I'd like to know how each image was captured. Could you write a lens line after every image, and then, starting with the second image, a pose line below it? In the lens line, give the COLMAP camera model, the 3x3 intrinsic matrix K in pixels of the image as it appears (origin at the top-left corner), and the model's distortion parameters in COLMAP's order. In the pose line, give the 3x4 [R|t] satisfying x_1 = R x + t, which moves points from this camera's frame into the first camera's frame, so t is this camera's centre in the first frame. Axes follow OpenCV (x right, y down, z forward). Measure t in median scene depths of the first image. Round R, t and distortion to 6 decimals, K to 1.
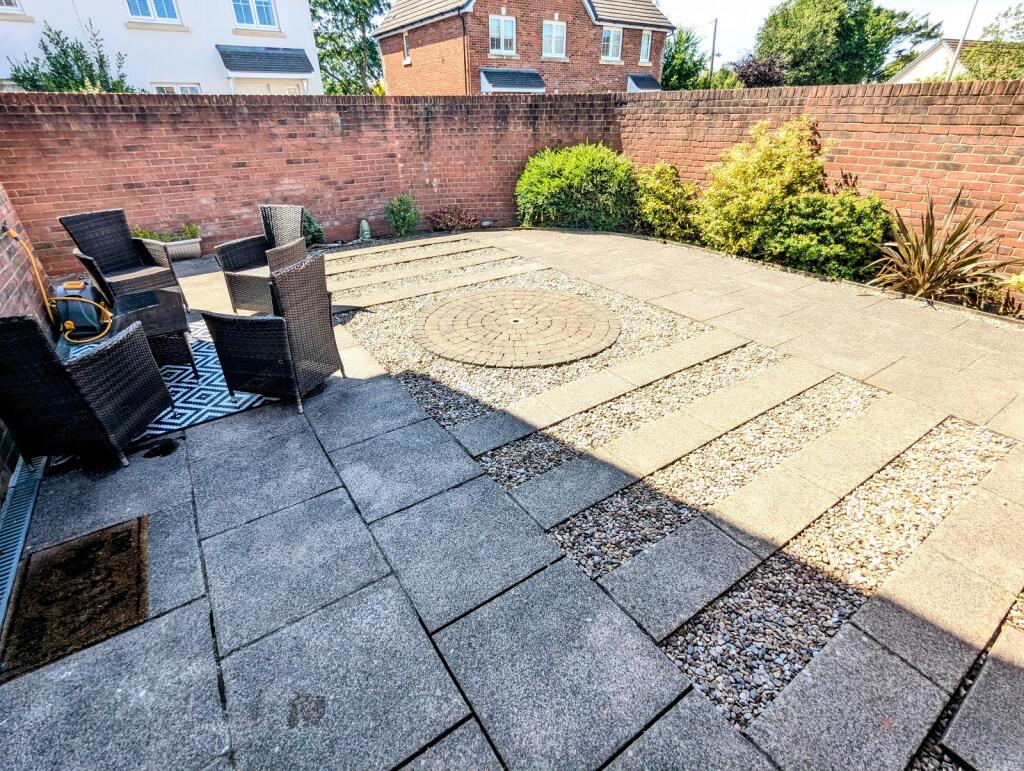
lens RADIAL K [[487.9, 0, 505.5], [0, 487.9, 385.0], [0, 0, 1]] dist [-0.001141, -0.000856]
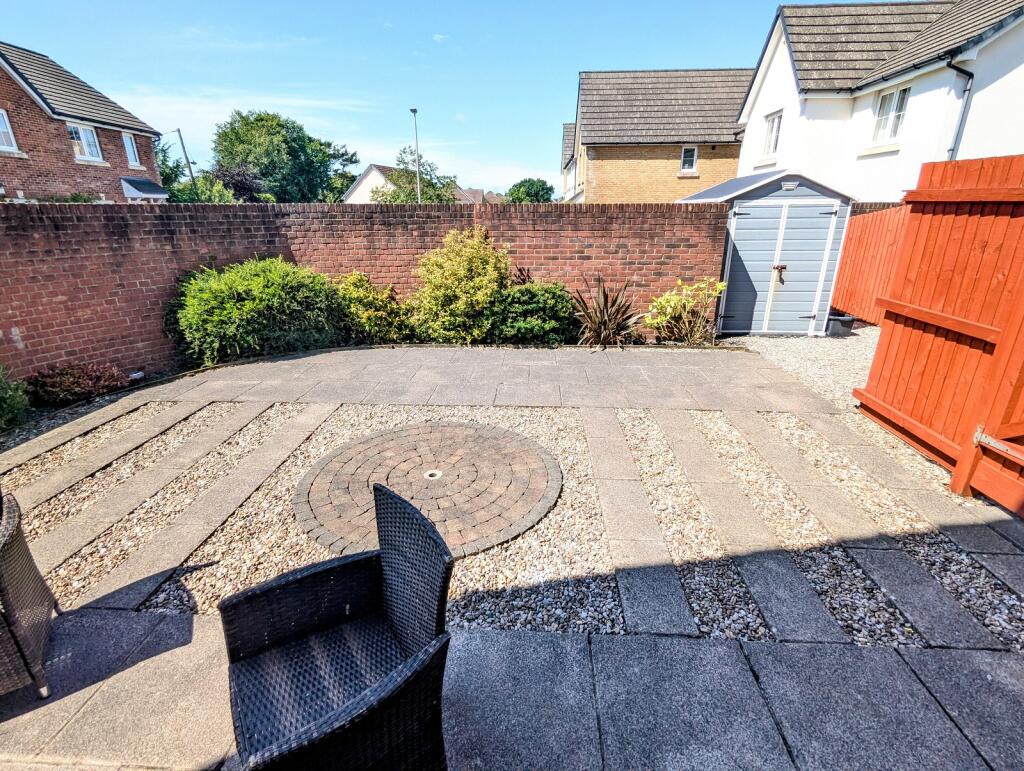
lens RADIAL K [[487.9, 0, 509.9], [0, 487.9, 388.2], [0, 0, 1]] dist [-0.001141, -0.000856]
pose [[0.601539, -0.267650, 0.752671, -0.278869], [0.390421, 0.920509, 0.015307, -0.134849], [-0.696938, 0.284651, 0.658218, 0.209378]]
